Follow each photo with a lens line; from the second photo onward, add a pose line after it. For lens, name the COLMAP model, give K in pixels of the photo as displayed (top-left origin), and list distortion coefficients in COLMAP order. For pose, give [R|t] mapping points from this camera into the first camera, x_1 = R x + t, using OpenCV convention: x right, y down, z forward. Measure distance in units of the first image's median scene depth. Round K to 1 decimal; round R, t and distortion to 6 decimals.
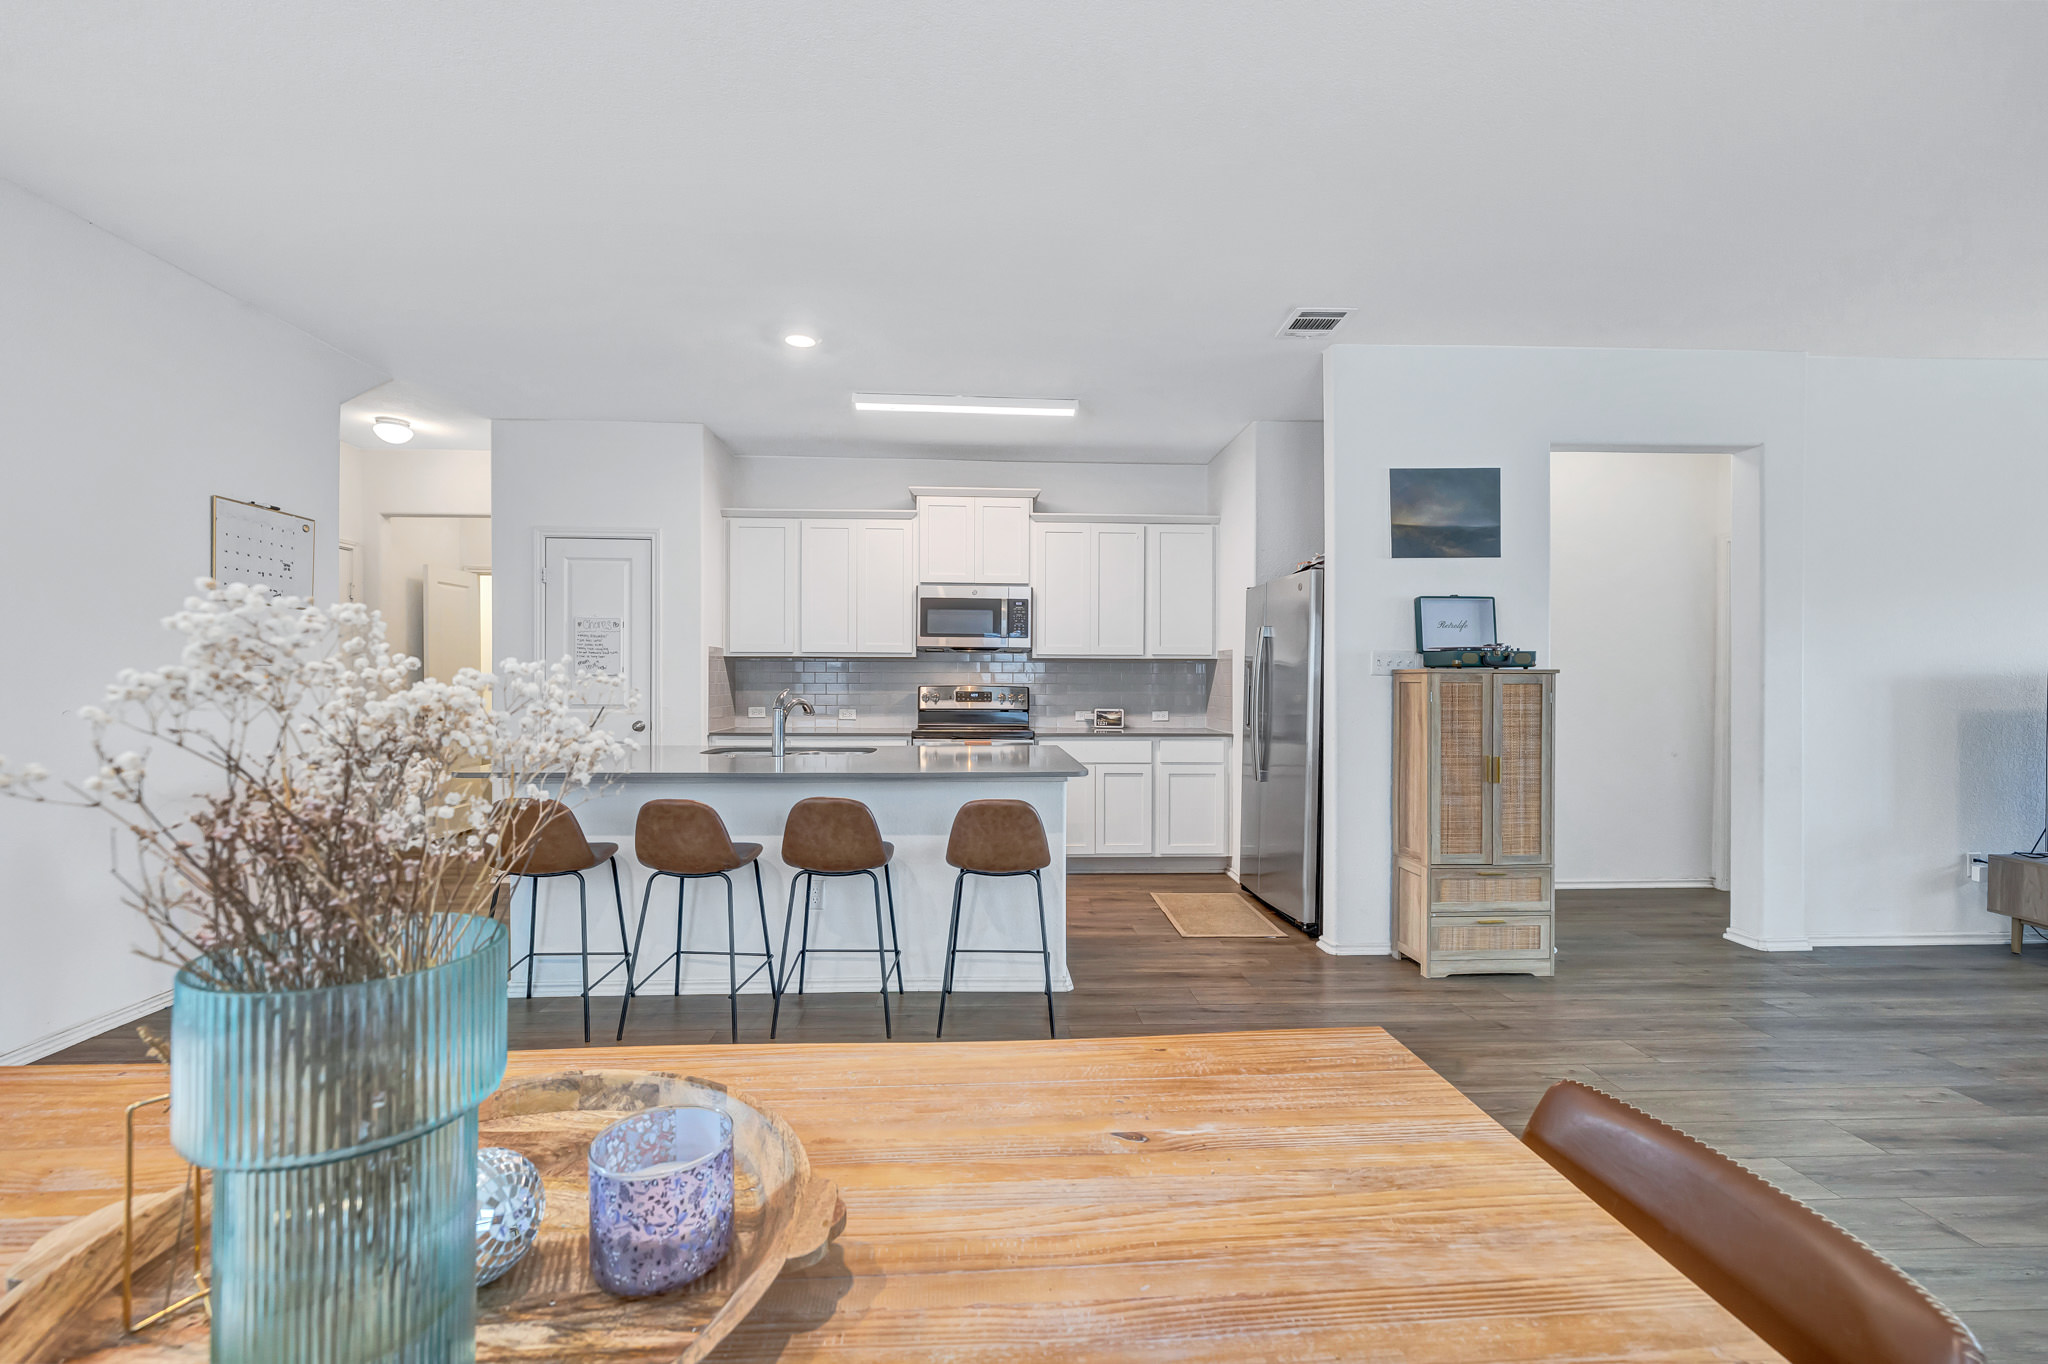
lens RADIAL K [[869.6, 0, 1014.9], [0, 869.6, 686.6], [0, 0, 1]] dist [-0.007325, 0.000591]
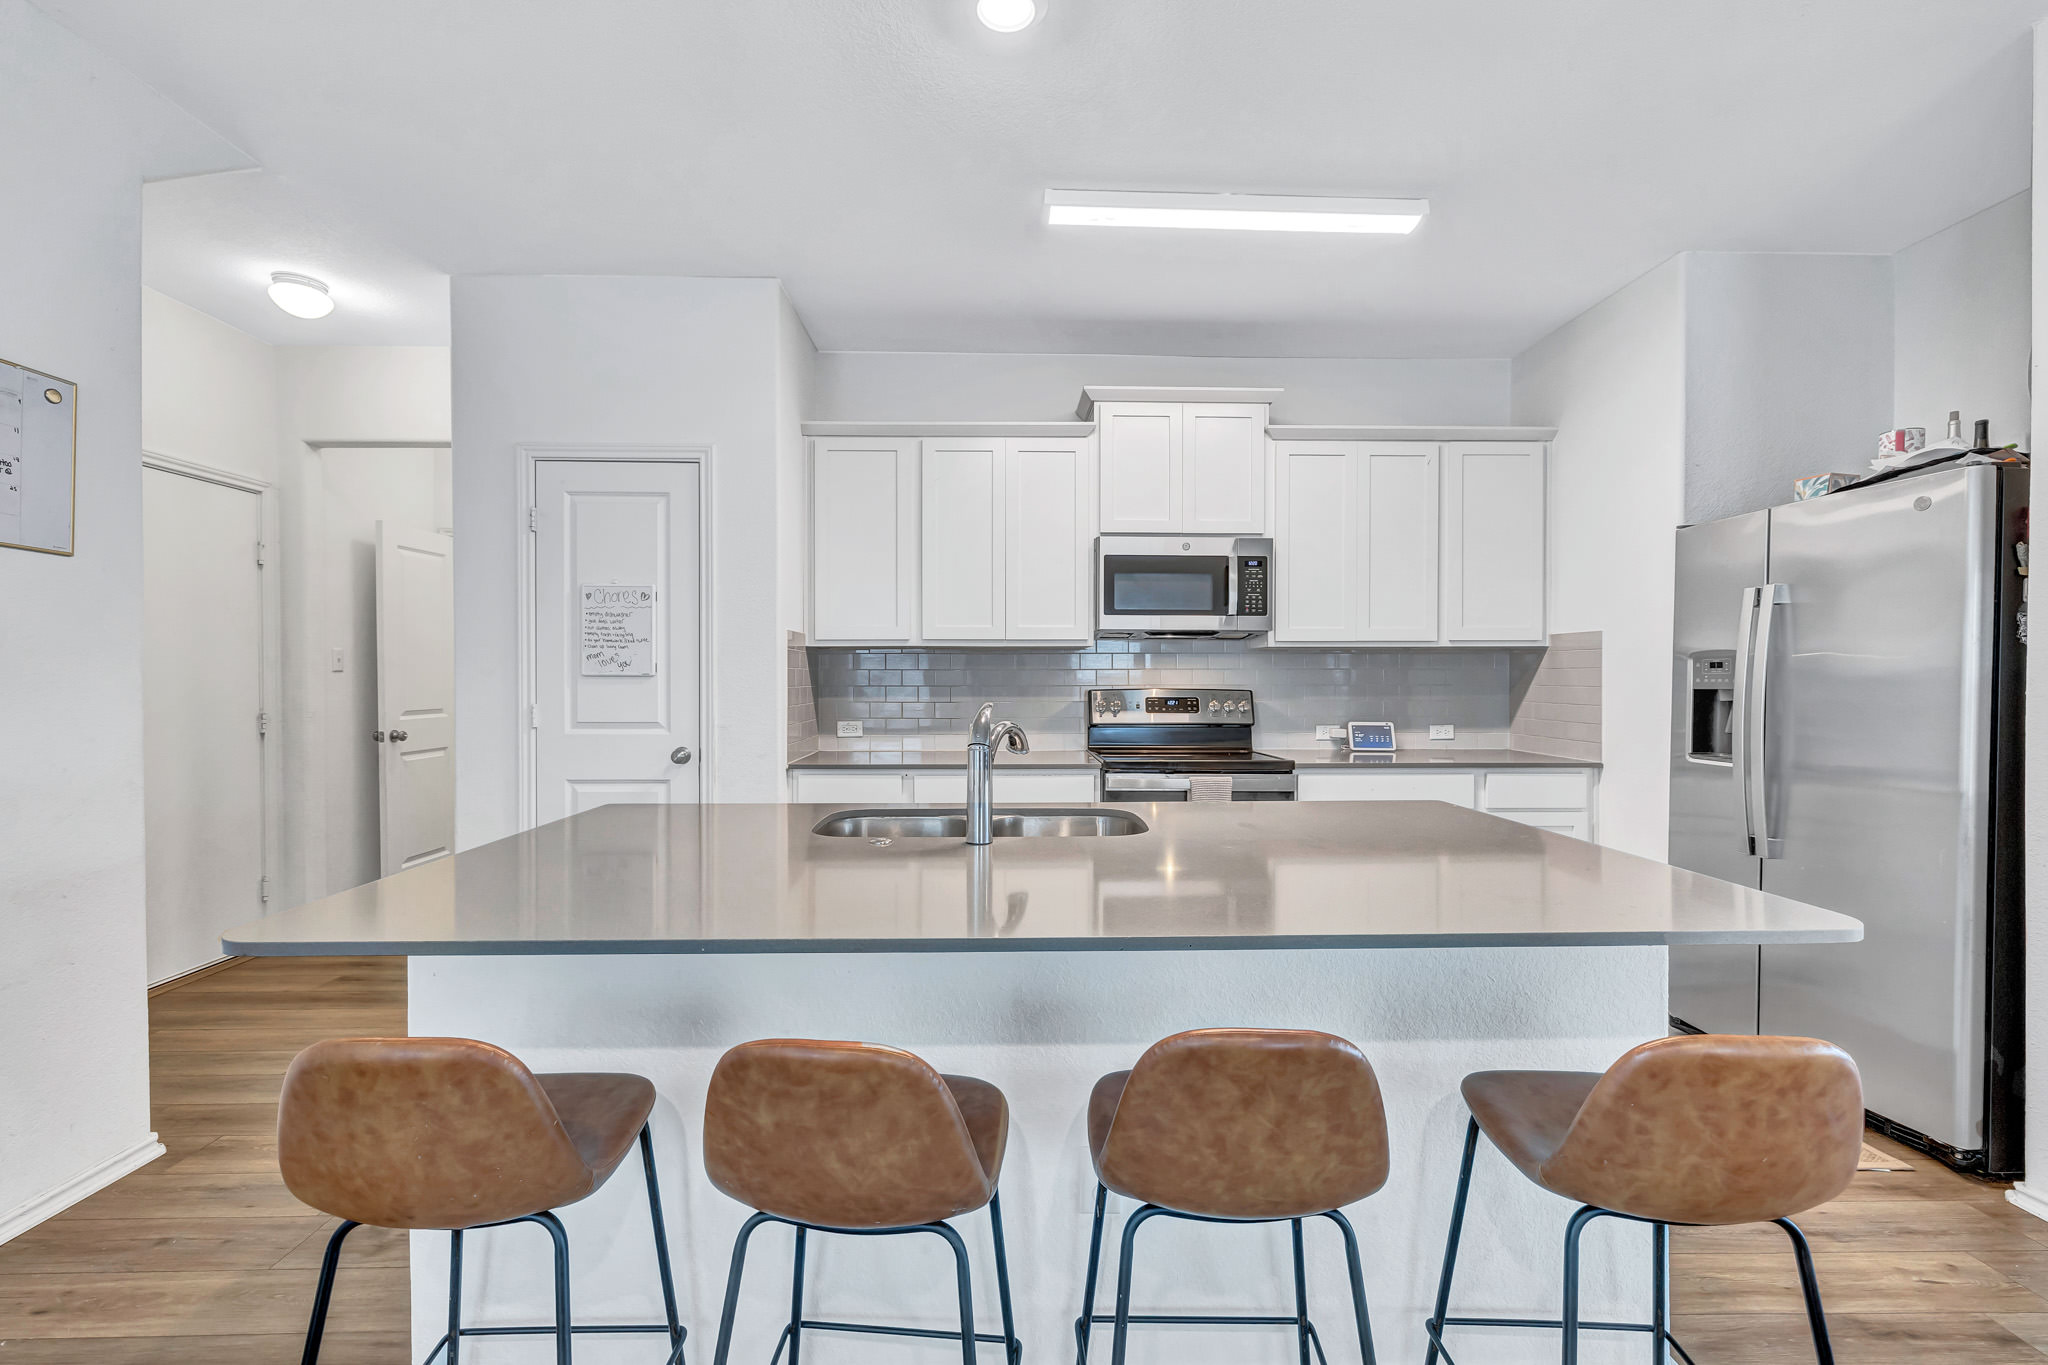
lens RADIAL K [[869.6, 0, 1014.4], [0, 869.6, 679.9], [0, 0, 1]] dist [-0.007325, 0.000591]
pose [[0.999637, -0.004348, -0.026592, -0.162966], [0.004253, 0.999984, -0.003634, -0.006291], [0.026607, 0.003520, 0.999640, 0.351258]]
